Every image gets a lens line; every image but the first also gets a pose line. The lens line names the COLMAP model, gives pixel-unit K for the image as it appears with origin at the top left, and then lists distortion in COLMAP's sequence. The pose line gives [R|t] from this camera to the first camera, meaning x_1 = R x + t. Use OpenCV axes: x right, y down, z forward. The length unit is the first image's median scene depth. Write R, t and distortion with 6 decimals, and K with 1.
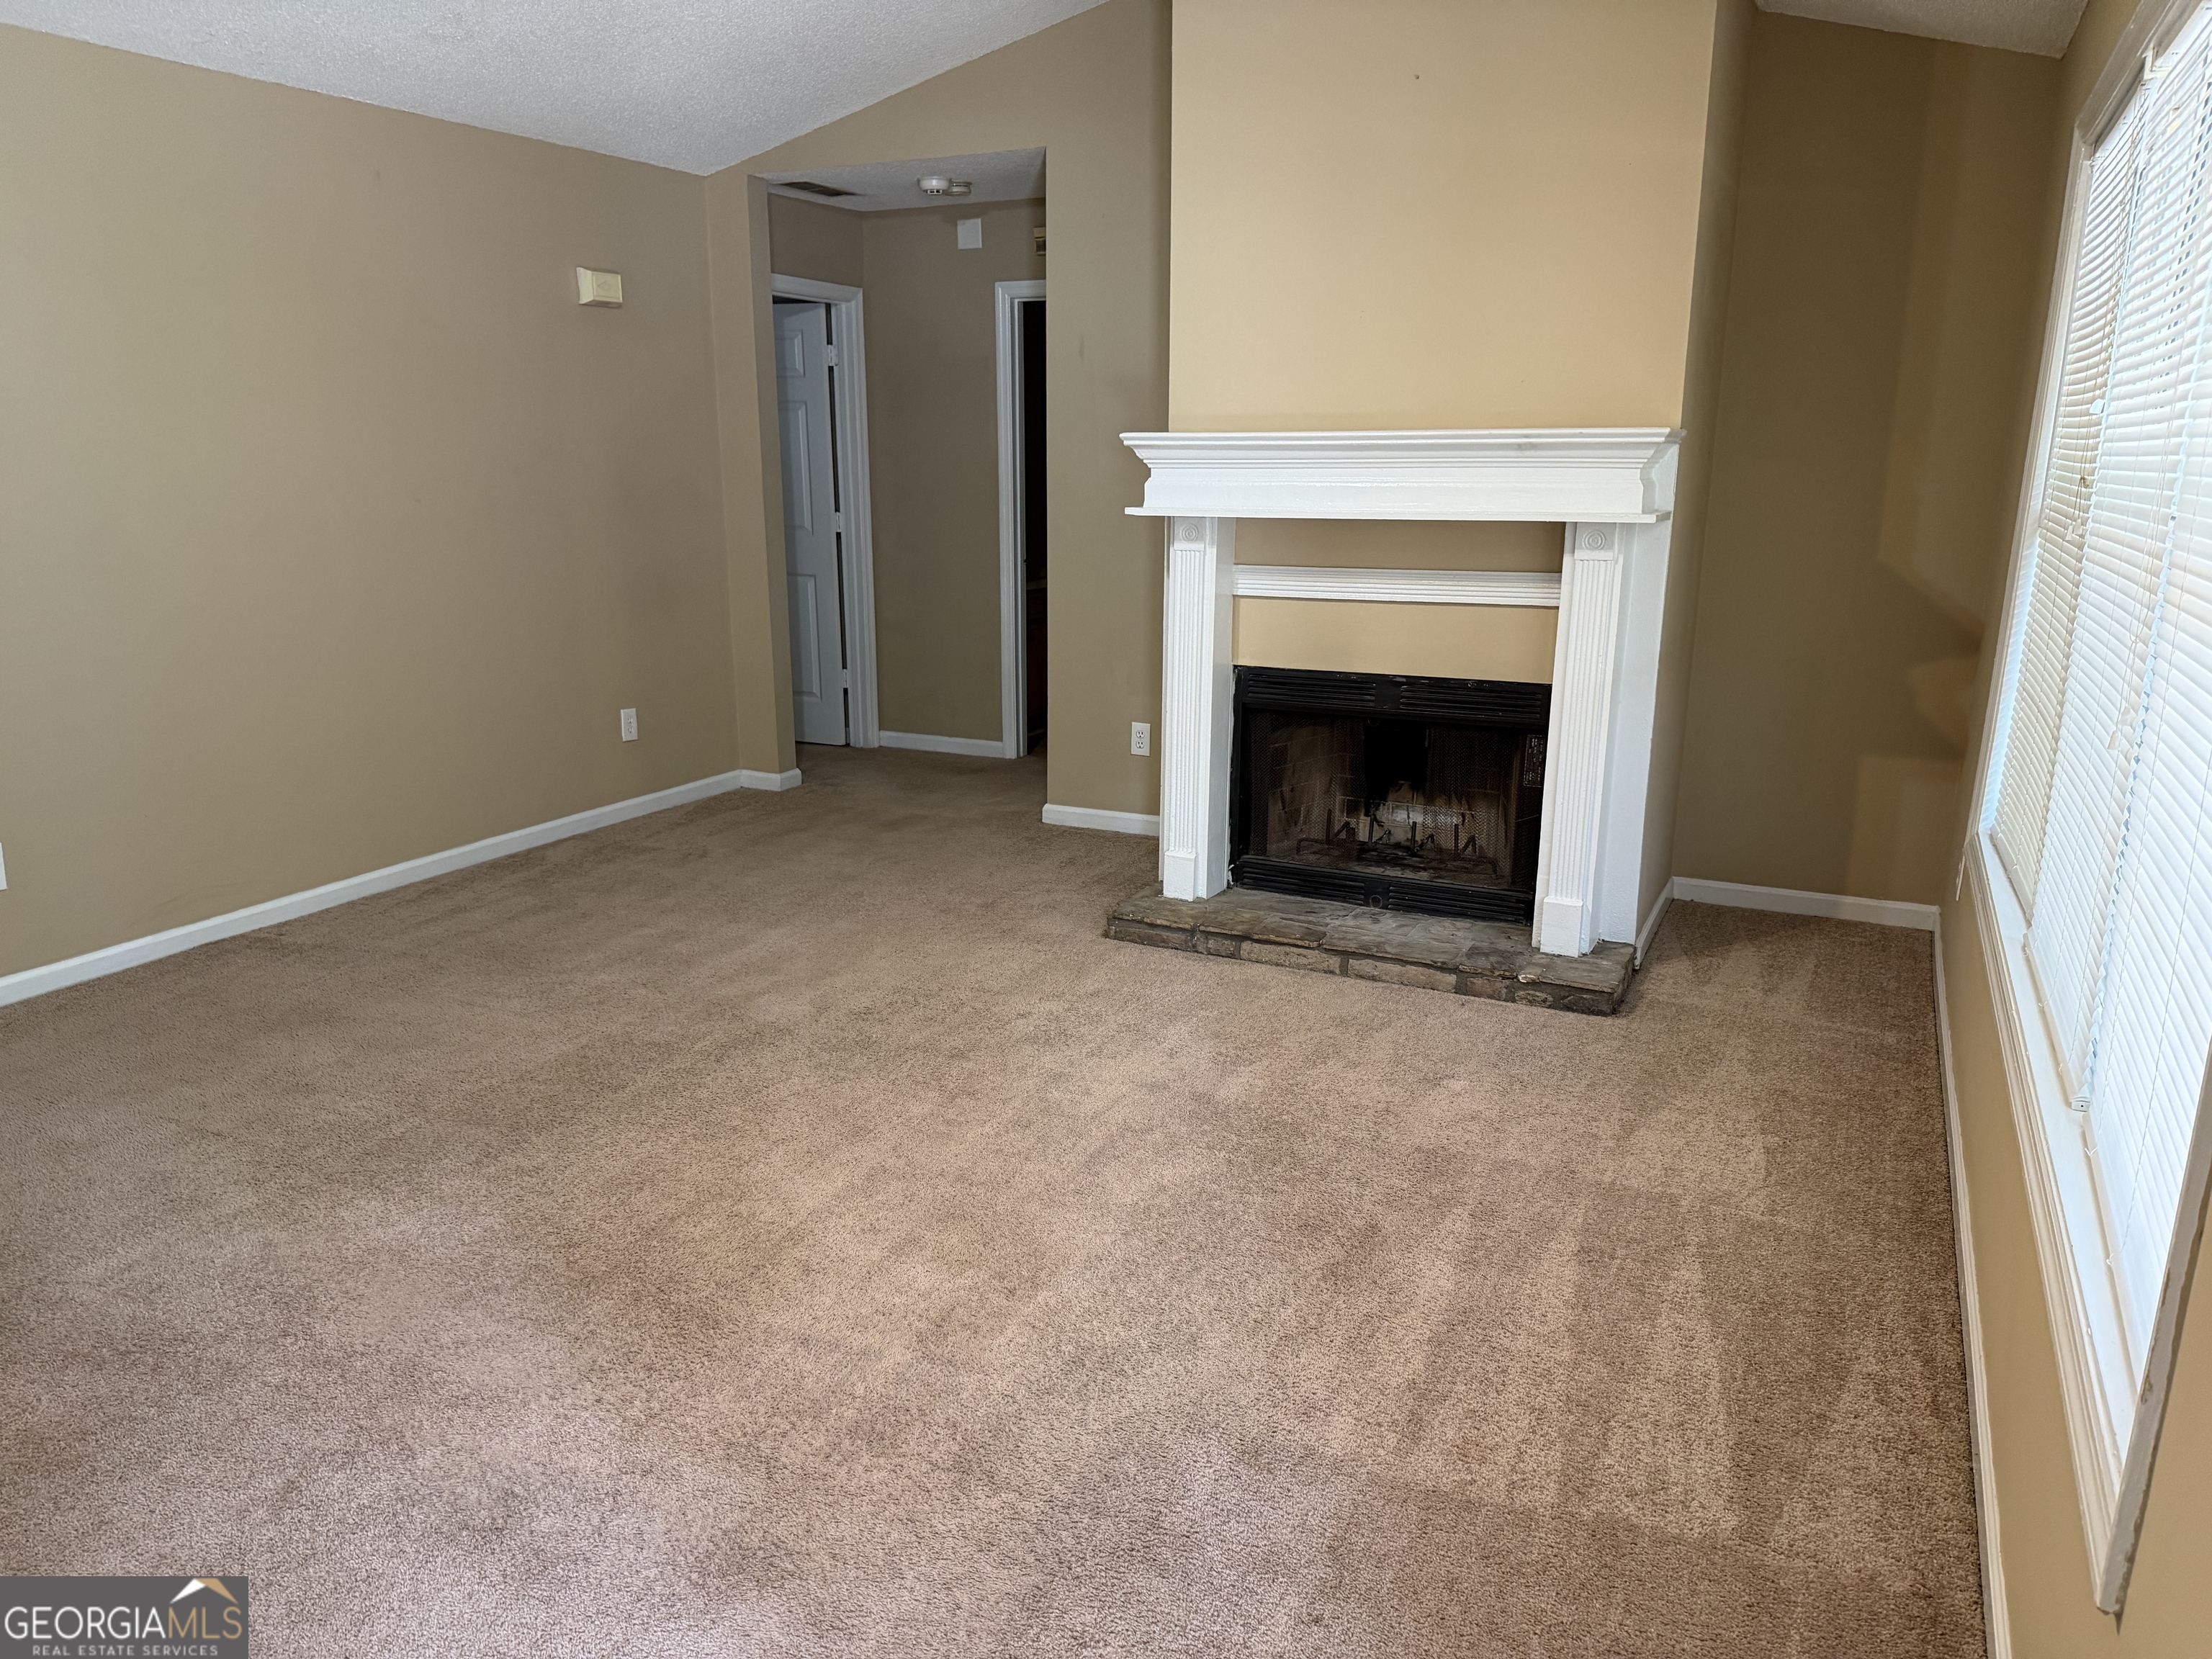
lens RADIAL K [[1558.3, 0, 1083.0], [0, 1558.3, 796.3], [0, 0, 1]] dist [0.065340, -0.084316]
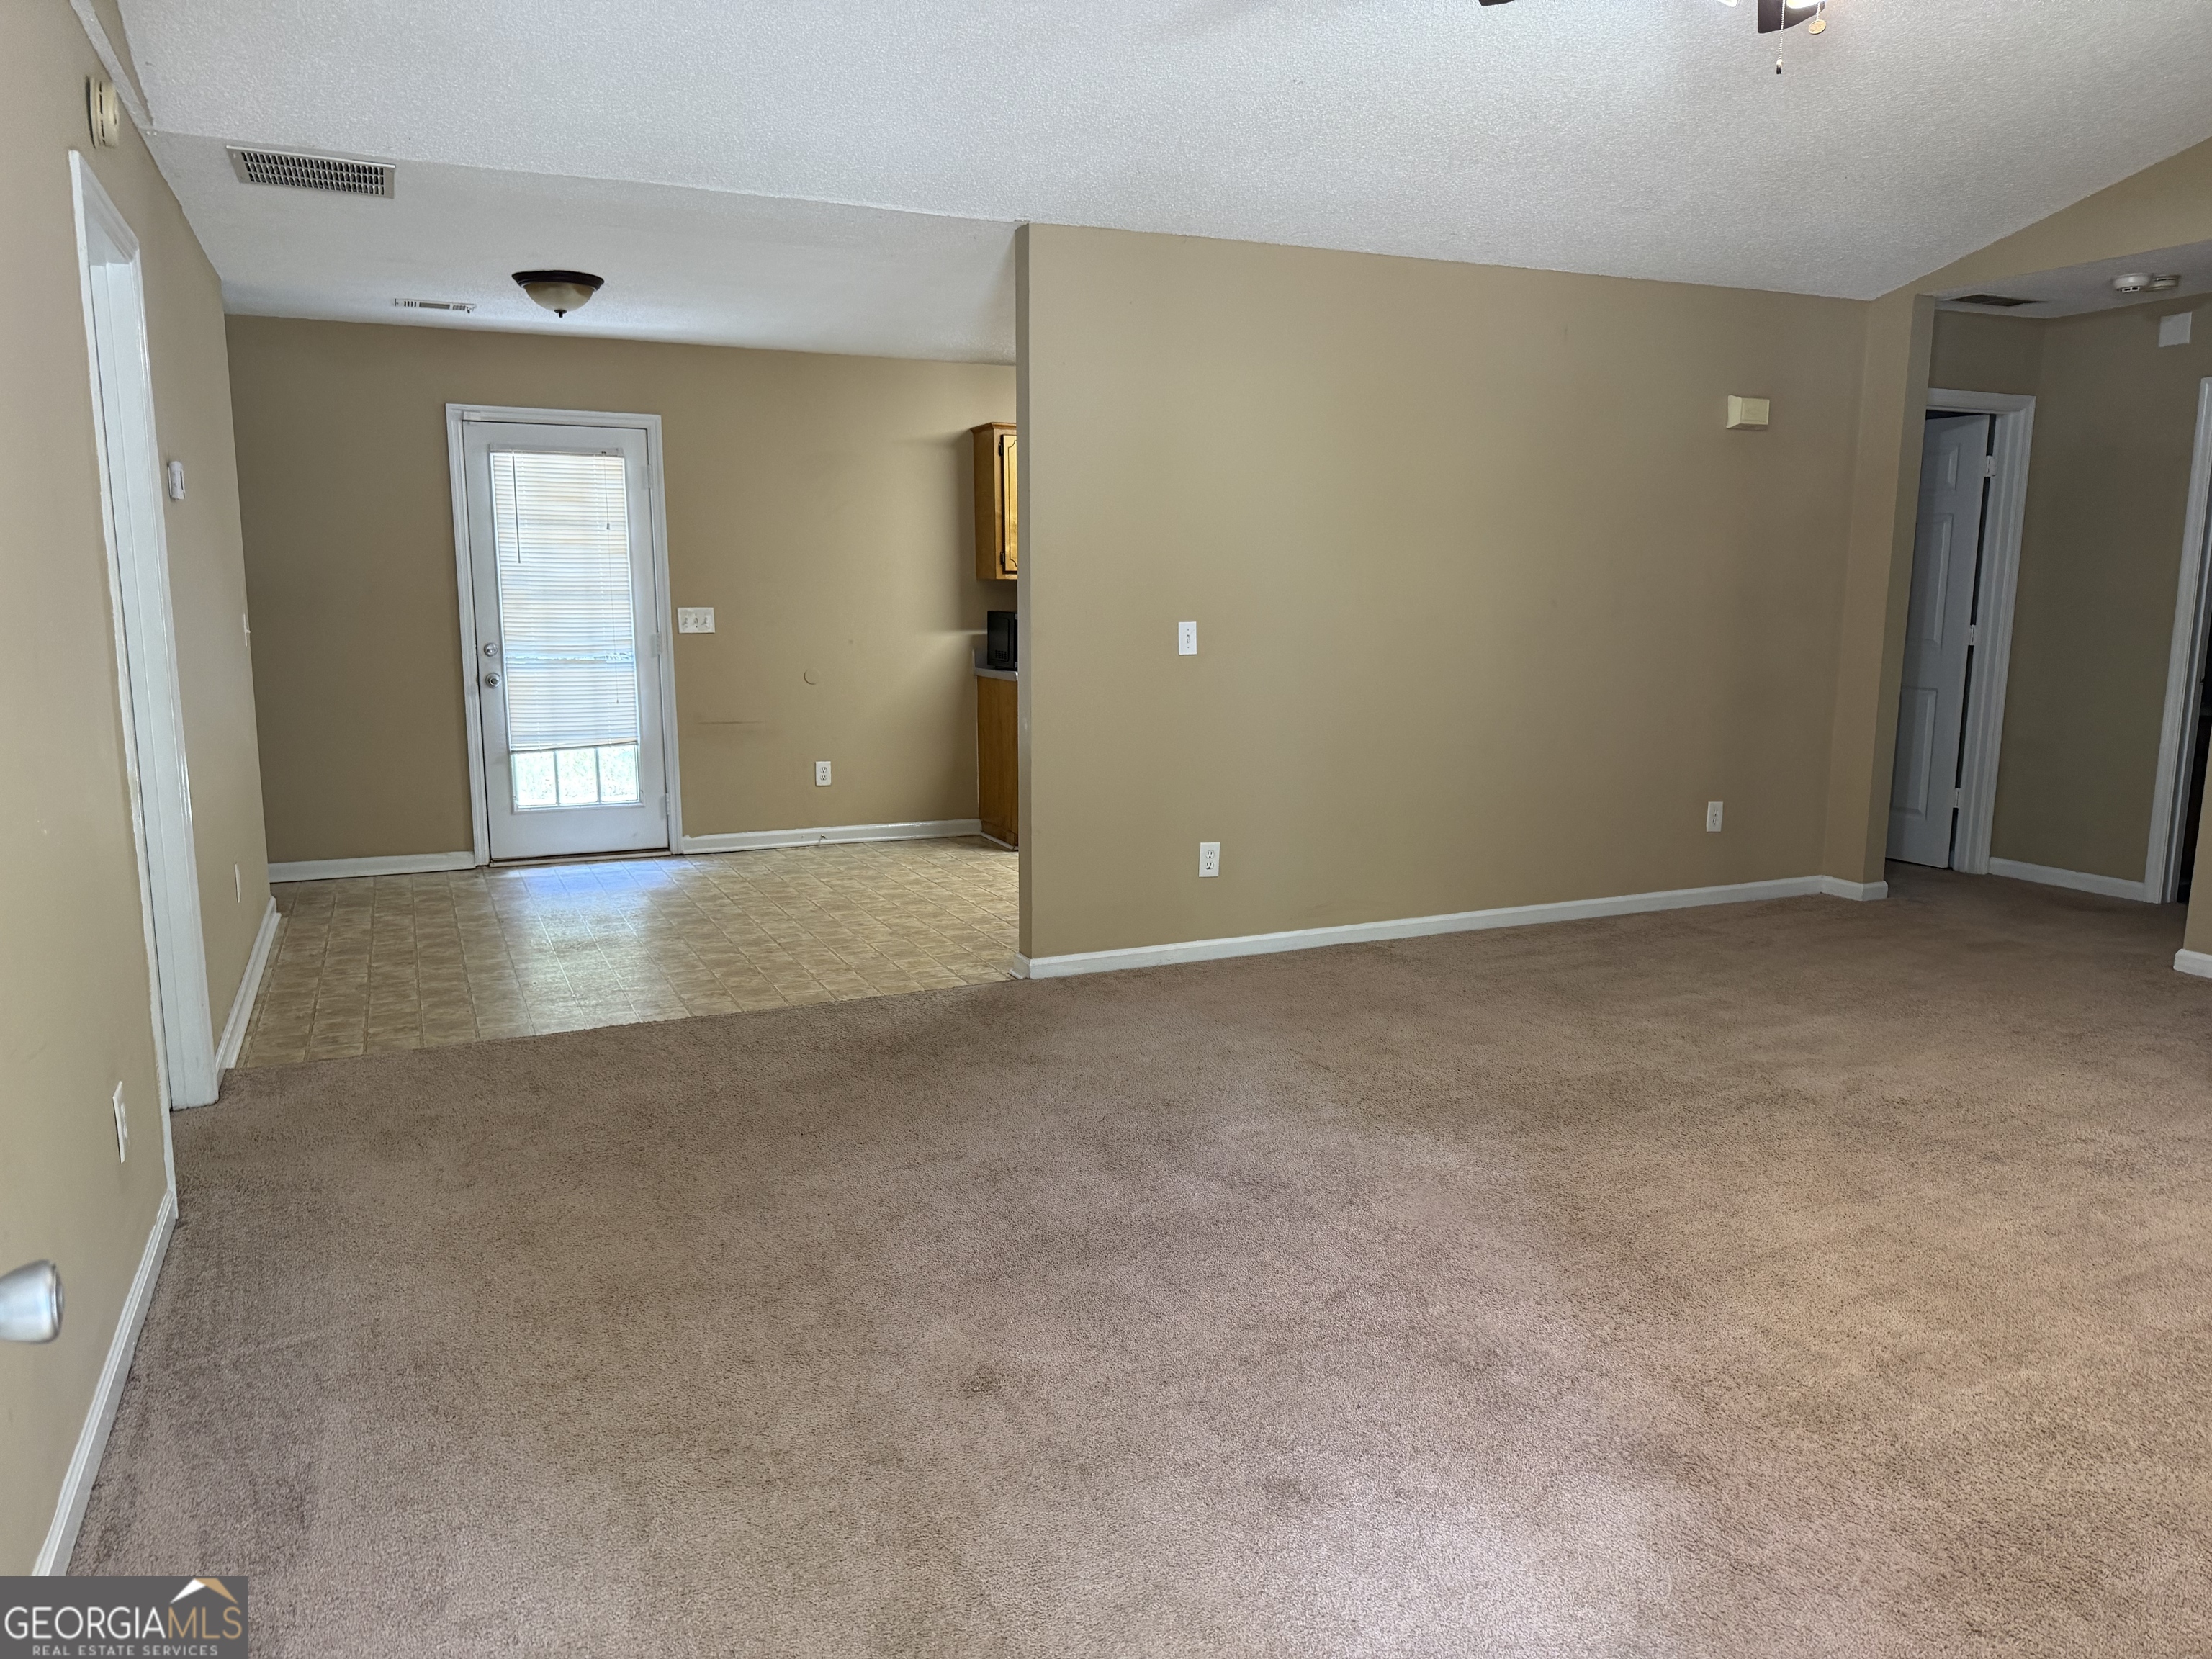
lens RADIAL K [[1558.3, 0, 1110.8], [0, 1558.3, 831.3], [0, 0, 1]] dist [0.065340, -0.084316]
pose [[0.777277, 0.095604, -0.621853, 0.073980], [-0.137053, 0.990381, -0.019046, 0.053187], [0.614050, 0.100031, 0.782902, -0.109147]]
